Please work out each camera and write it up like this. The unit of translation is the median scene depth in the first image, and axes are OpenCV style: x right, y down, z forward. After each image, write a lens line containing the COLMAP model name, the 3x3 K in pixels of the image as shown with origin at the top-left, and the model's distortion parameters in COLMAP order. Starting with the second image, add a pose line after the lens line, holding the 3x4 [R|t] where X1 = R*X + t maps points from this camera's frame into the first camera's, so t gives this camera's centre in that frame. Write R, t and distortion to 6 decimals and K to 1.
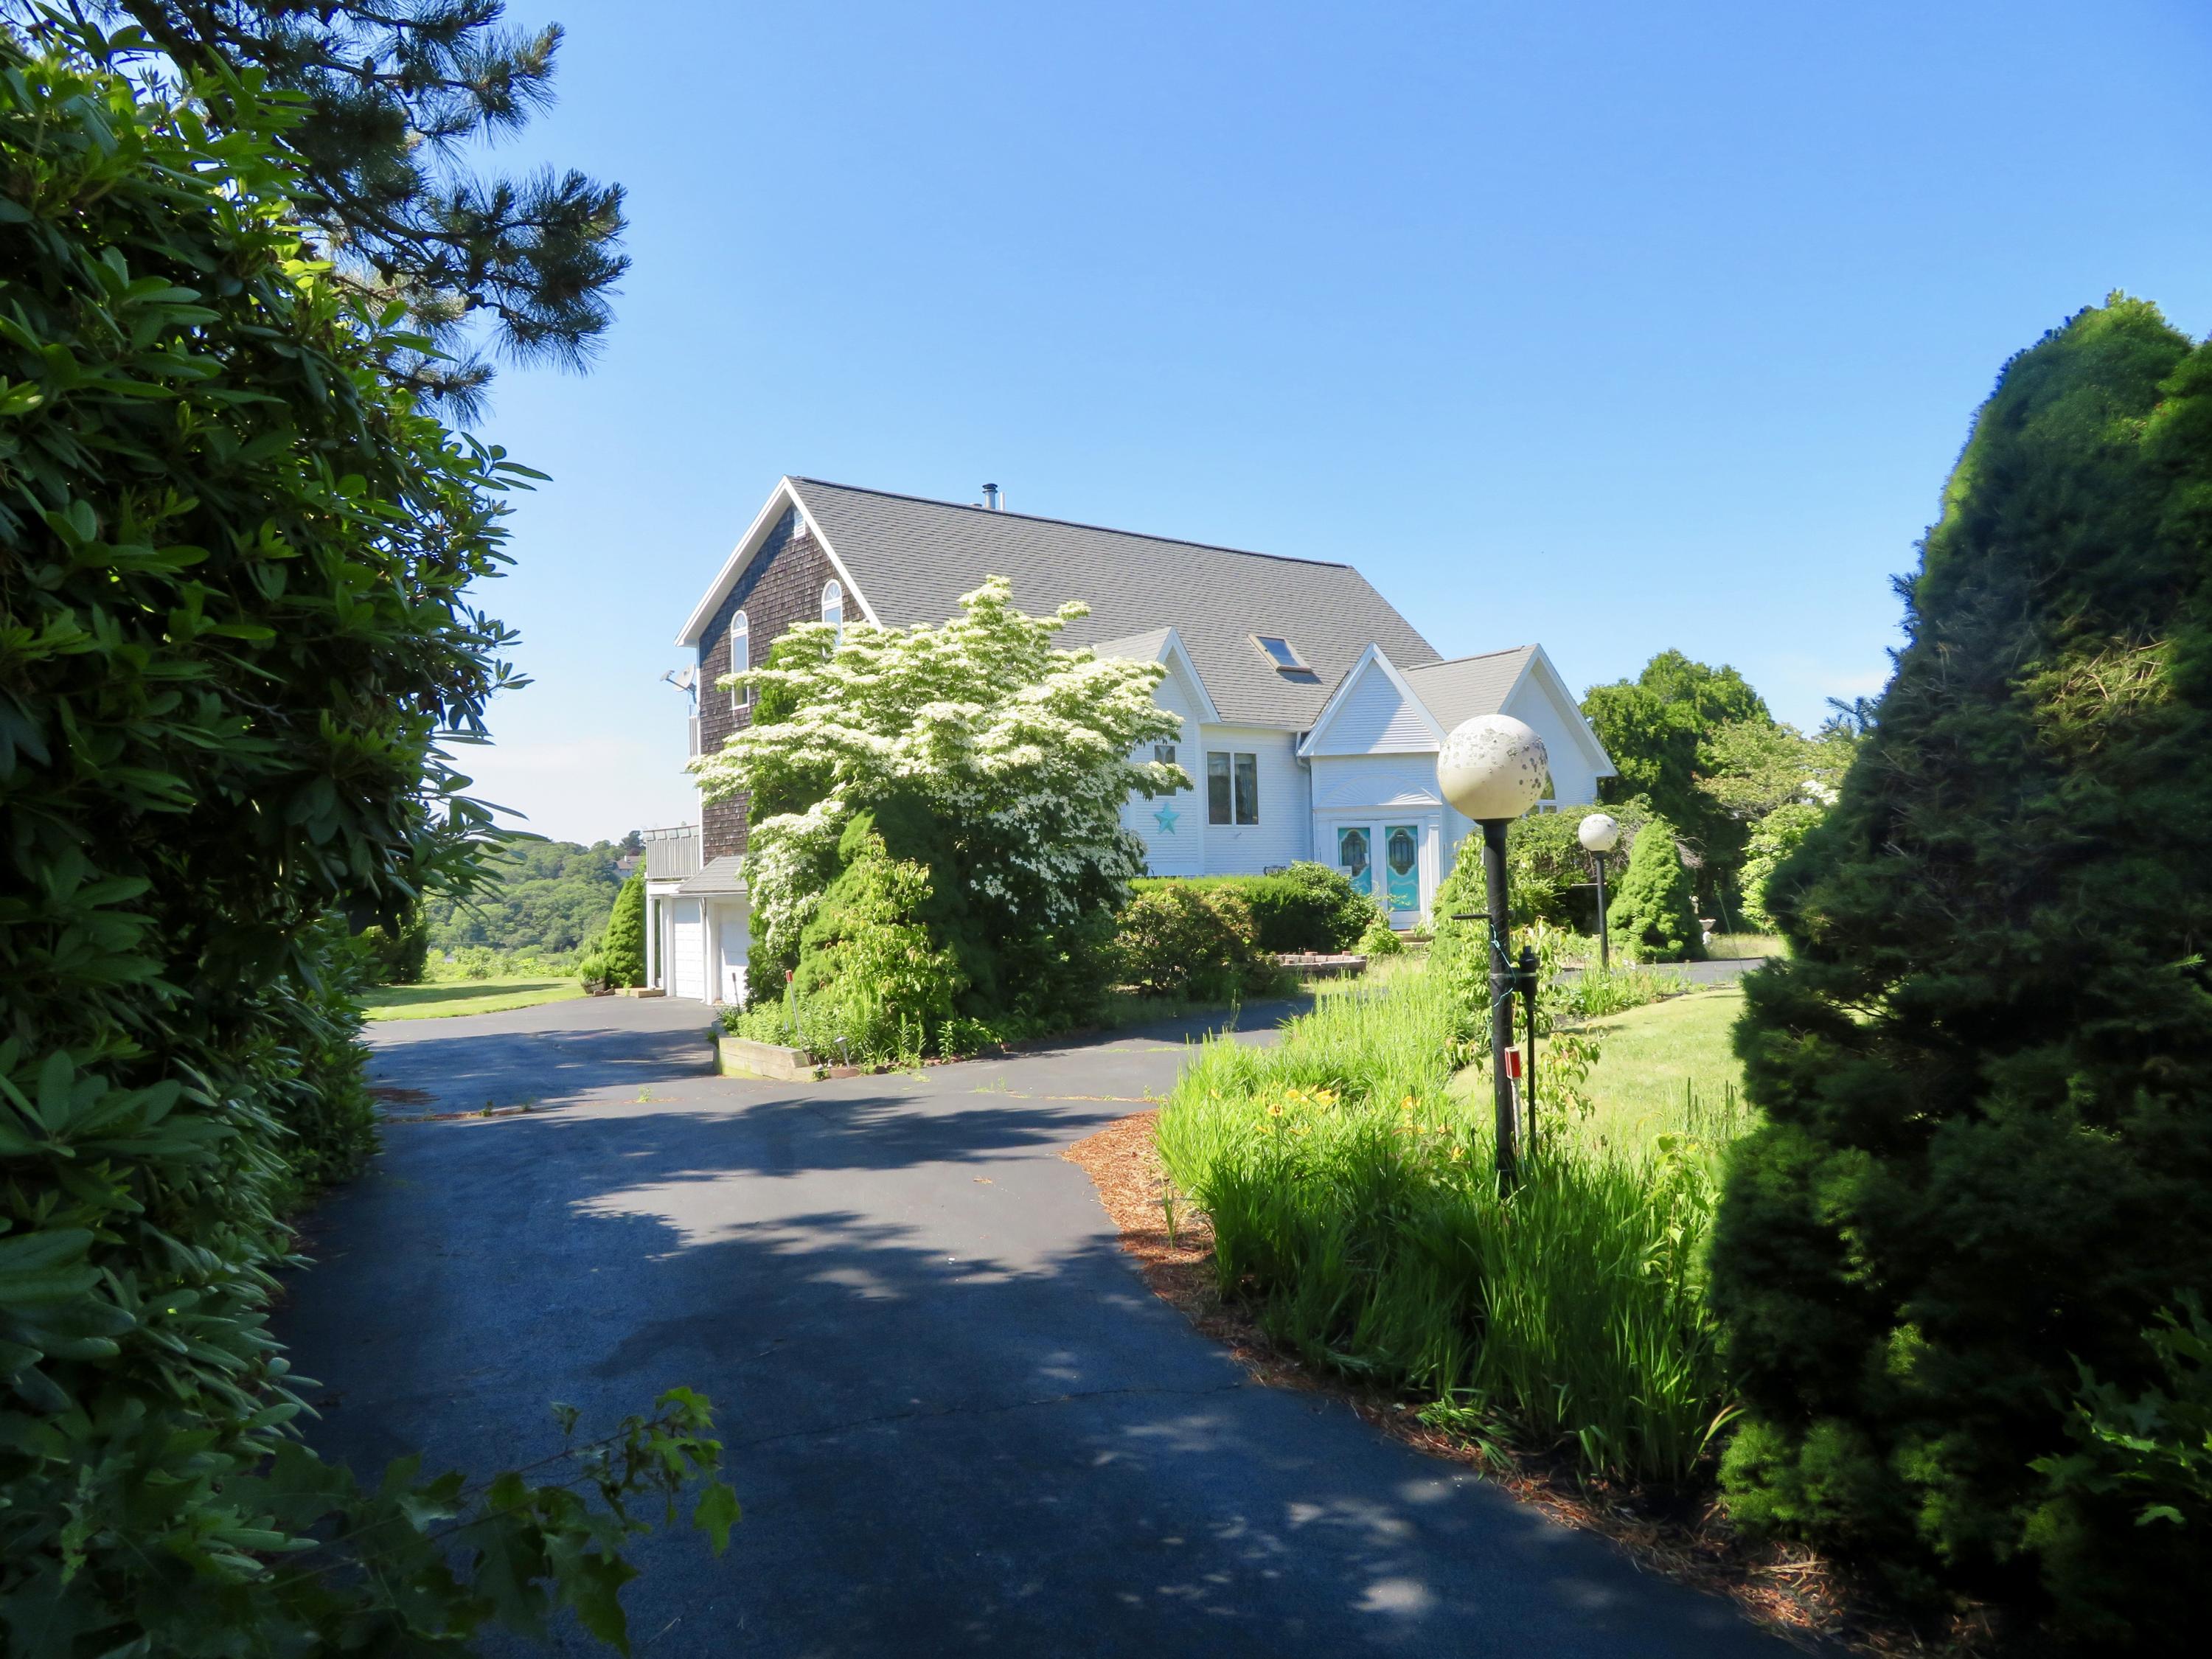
lens RADIAL K [[1572.8, 0, 1114.1], [0, 1572.8, 826.3], [0, 0, 1]] dist [-0.018915, 0.019782]
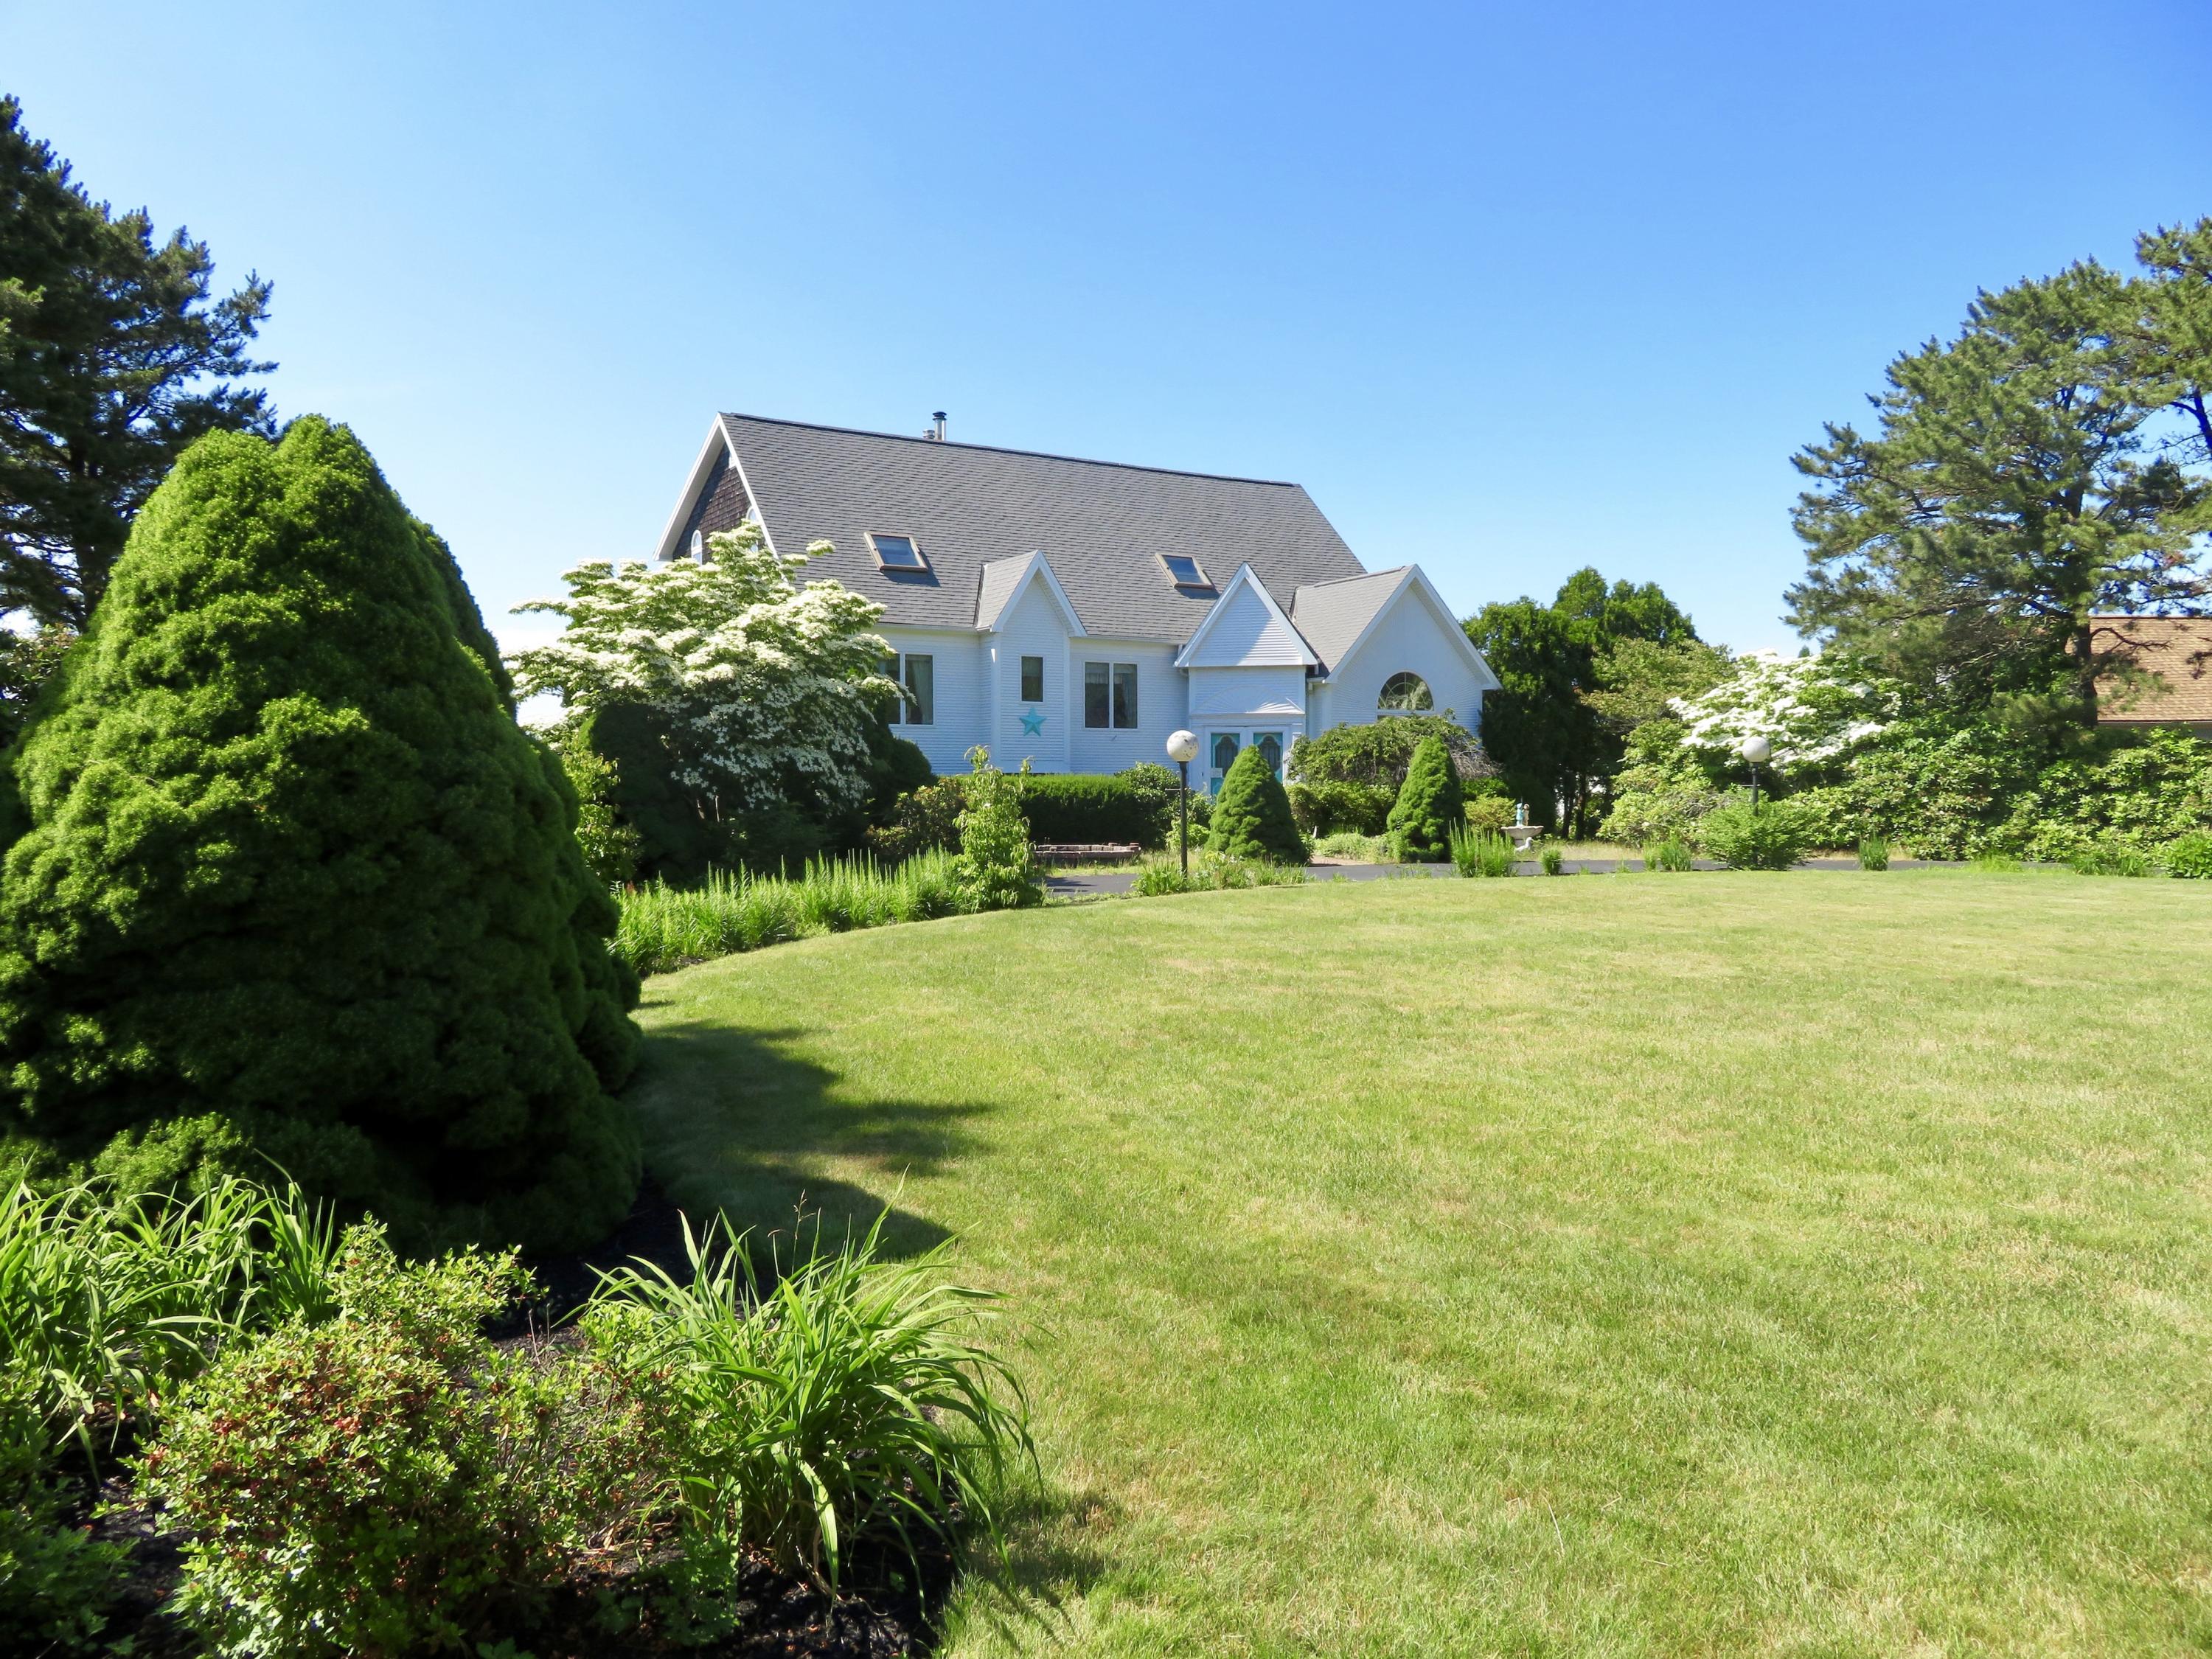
lens RADIAL K [[1572.8, 0, 1114.1], [0, 1572.8, 826.3], [0, 0, 1]] dist [-0.018915, 0.019782]
pose [[0.991150, 0.028644, -0.129619, 0.221484], [-0.019878, 0.997458, 0.068422, -0.007961], [0.131249, -0.065240, 0.989200, -0.100071]]
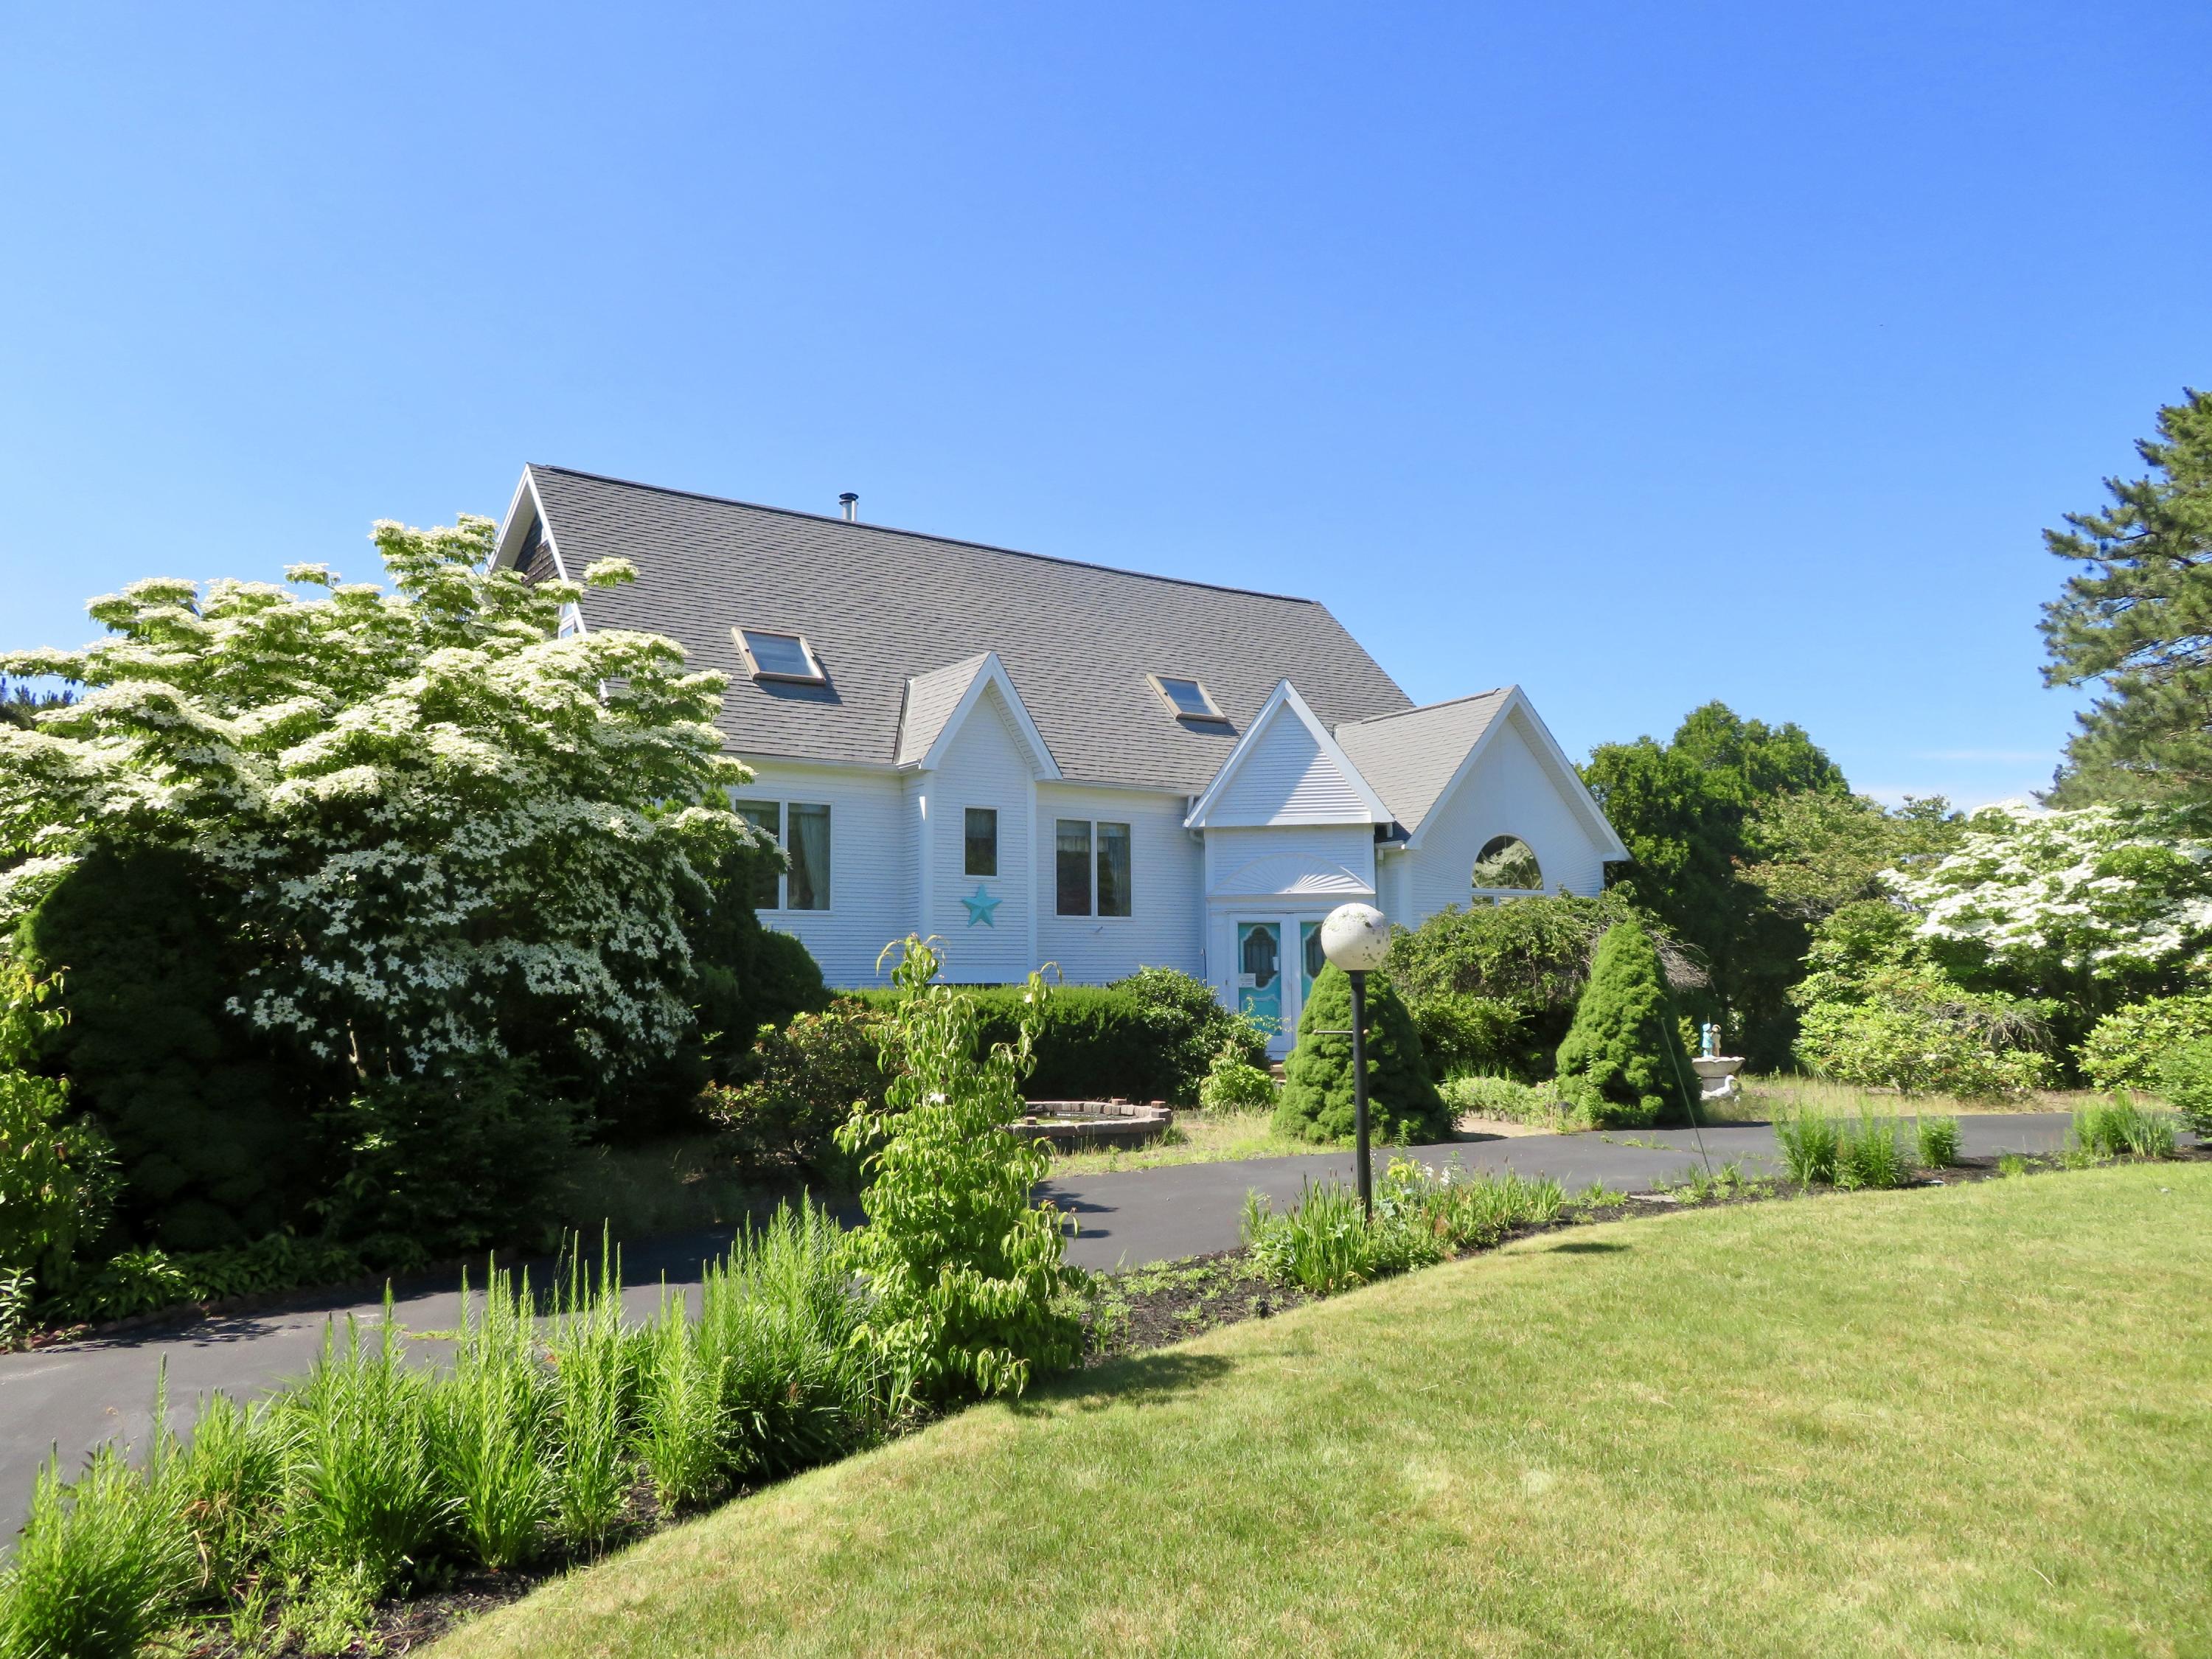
lens RADIAL K [[1572.8, 0, 1114.1], [0, 1572.8, 826.3], [0, 0, 1]] dist [-0.018915, 0.019782]
pose [[0.996837, 0.010761, -0.078746, 0.143251], [-0.015447, 0.998130, -0.059138, 0.000332], [0.077962, 0.060167, 0.995139, 0.242564]]
